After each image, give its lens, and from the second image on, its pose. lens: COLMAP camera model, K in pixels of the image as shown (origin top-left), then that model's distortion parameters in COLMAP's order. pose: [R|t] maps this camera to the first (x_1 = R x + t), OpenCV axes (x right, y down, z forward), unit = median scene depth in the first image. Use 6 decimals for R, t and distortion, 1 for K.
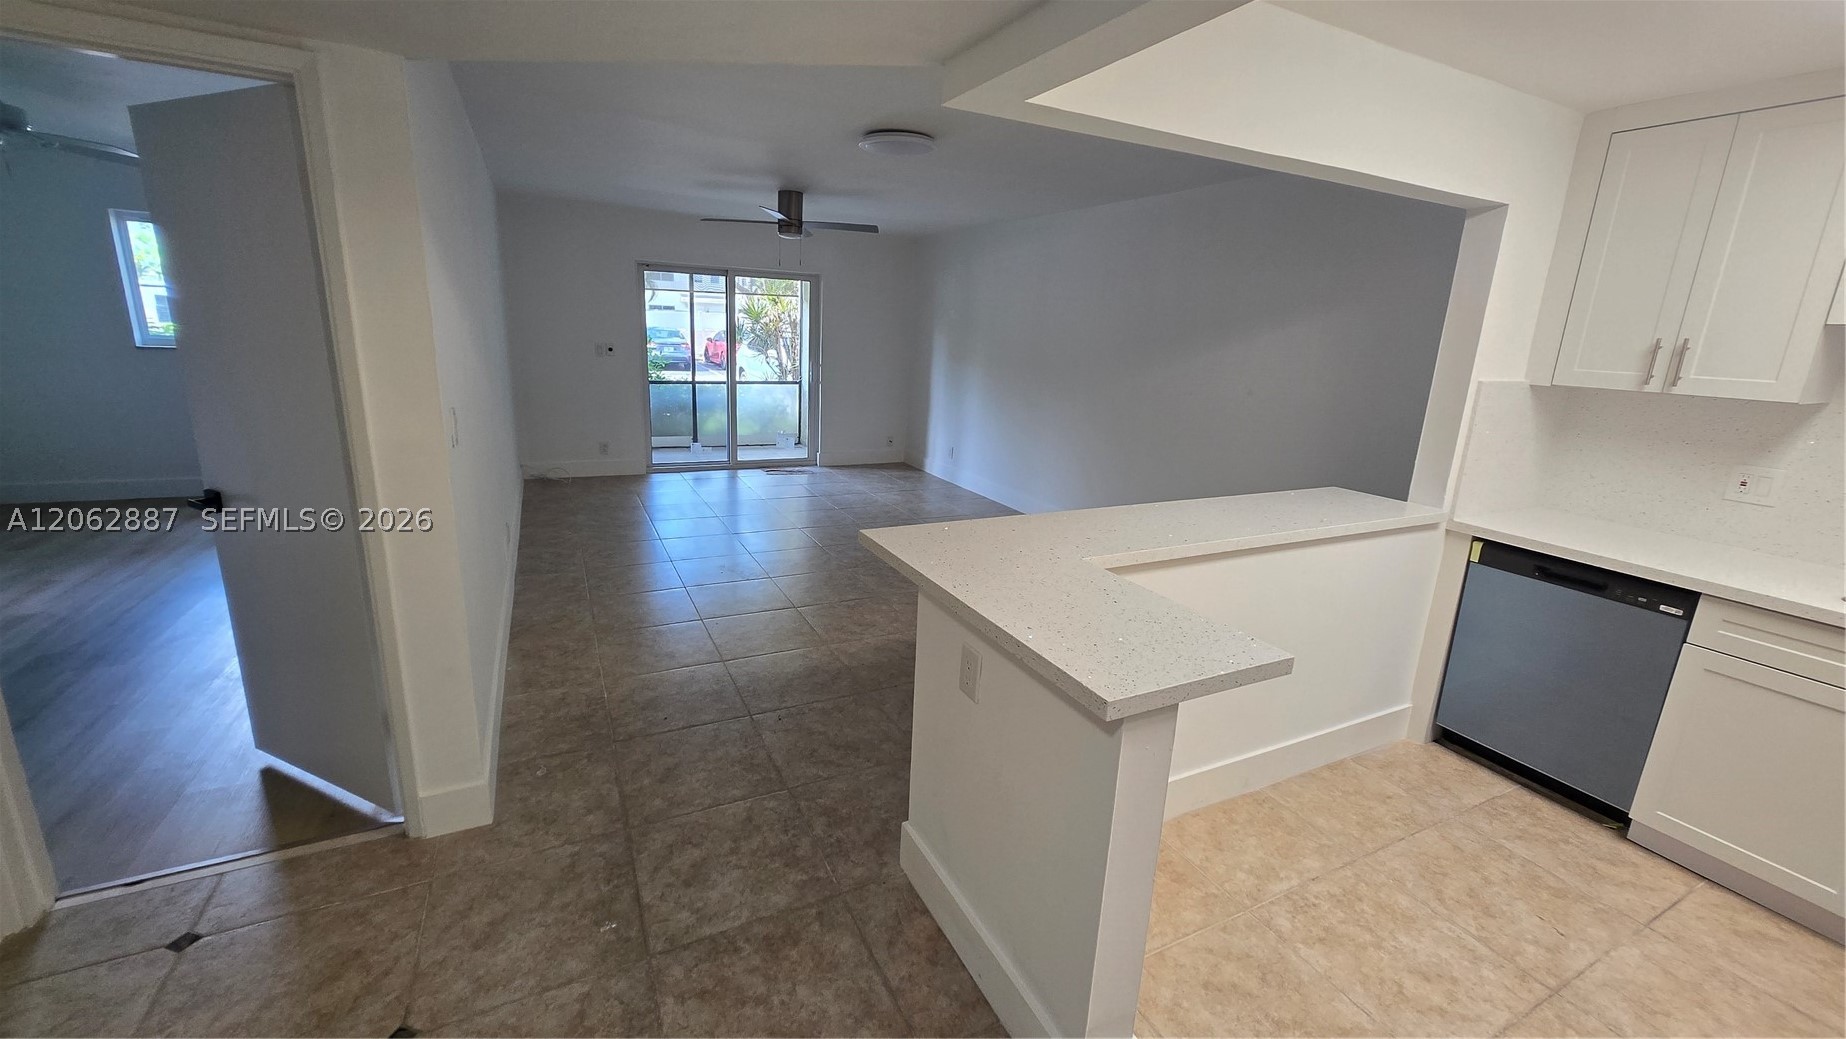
lens RADIAL K [[724.0, 0, 923.0], [0, 724.0, 519.5], [0, 0, 1]] dist [0.002048, 0.000214]
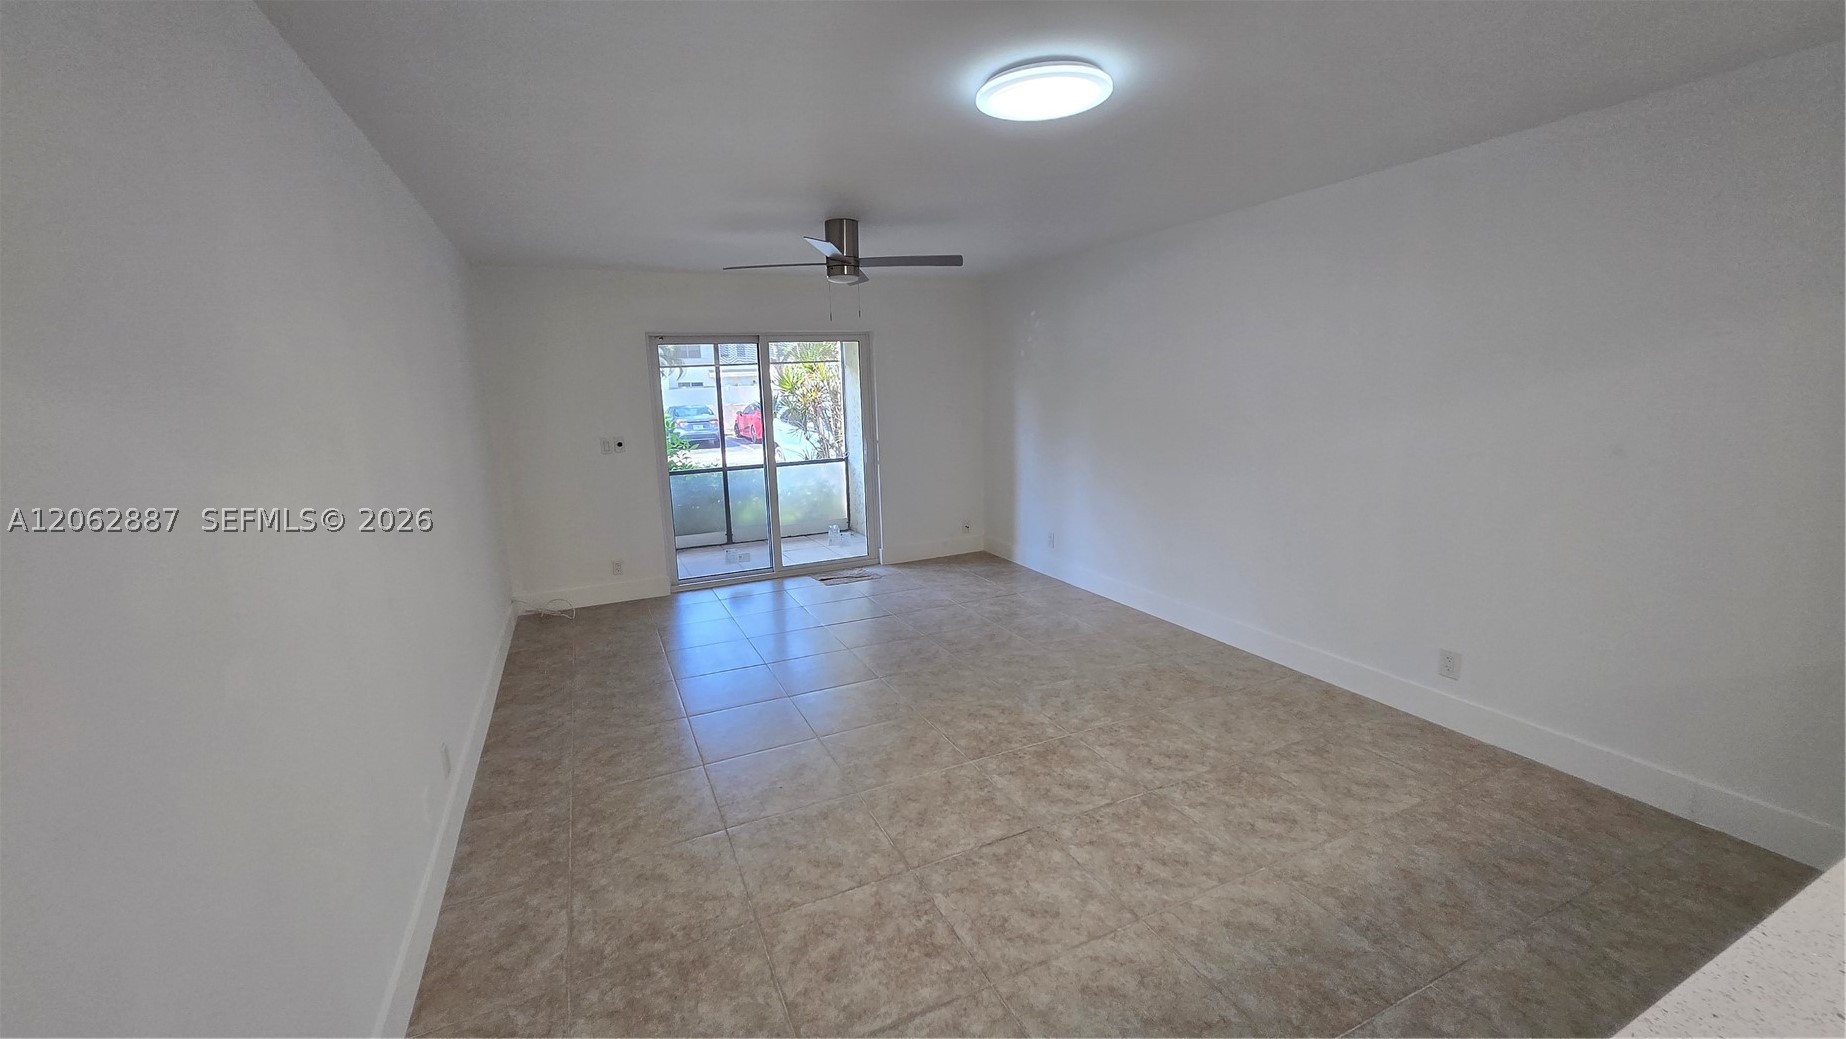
lens RADIAL K [[724.0, 0, 923.0], [0, 724.0, 519.5], [0, 0, 1]] dist [0.002048, 0.000214]
pose [[0.996504, -0.071209, -0.043691, -0.055770], [0.067786, 0.994848, -0.075376, -0.055370], [0.048833, 0.072151, 0.996198, 0.181679]]
